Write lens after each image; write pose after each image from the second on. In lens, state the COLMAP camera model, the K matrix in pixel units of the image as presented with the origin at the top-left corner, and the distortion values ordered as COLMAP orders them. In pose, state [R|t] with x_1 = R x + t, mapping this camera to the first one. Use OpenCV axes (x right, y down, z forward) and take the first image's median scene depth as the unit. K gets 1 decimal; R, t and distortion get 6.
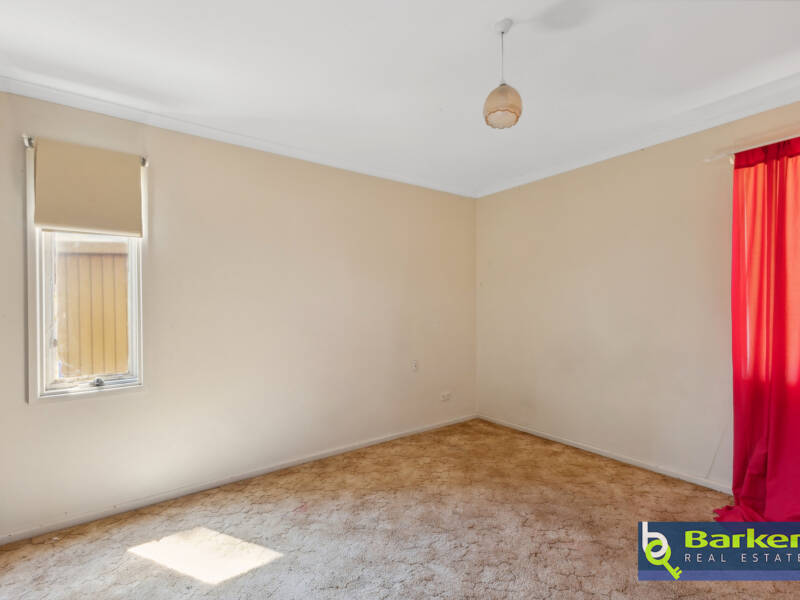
lens RADIAL K [[387.2, 0, 403.6], [0, 387.2, 302.0], [0, 0, 1]] dist [-0.001936, 0.000508]
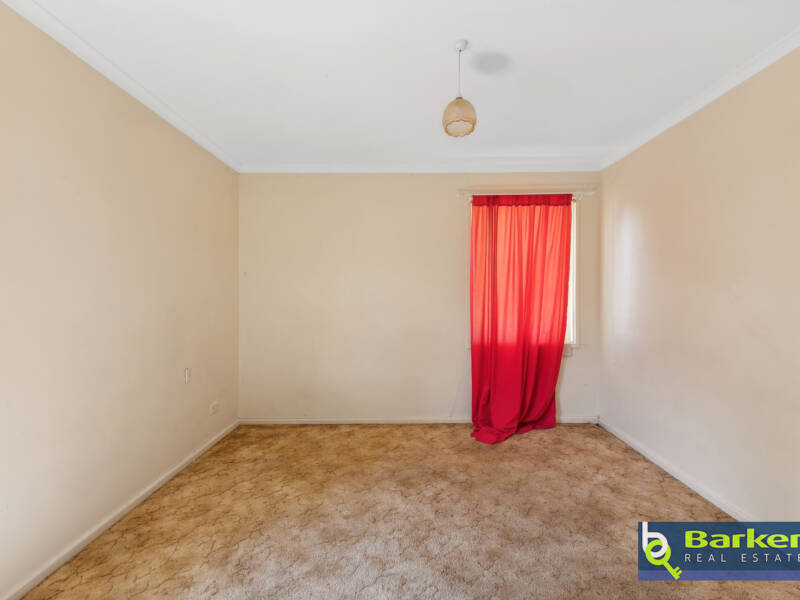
lens RADIAL K [[387.2, 0, 403.1], [0, 387.2, 301.8], [0, 0, 1]] dist [-0.001936, 0.000508]
pose [[0.589165, -0.010868, 0.807940, -0.461806], [-0.008357, 0.999774, 0.019542, 0.000678], [-0.807970, -0.018265, 0.588941, 0.292956]]
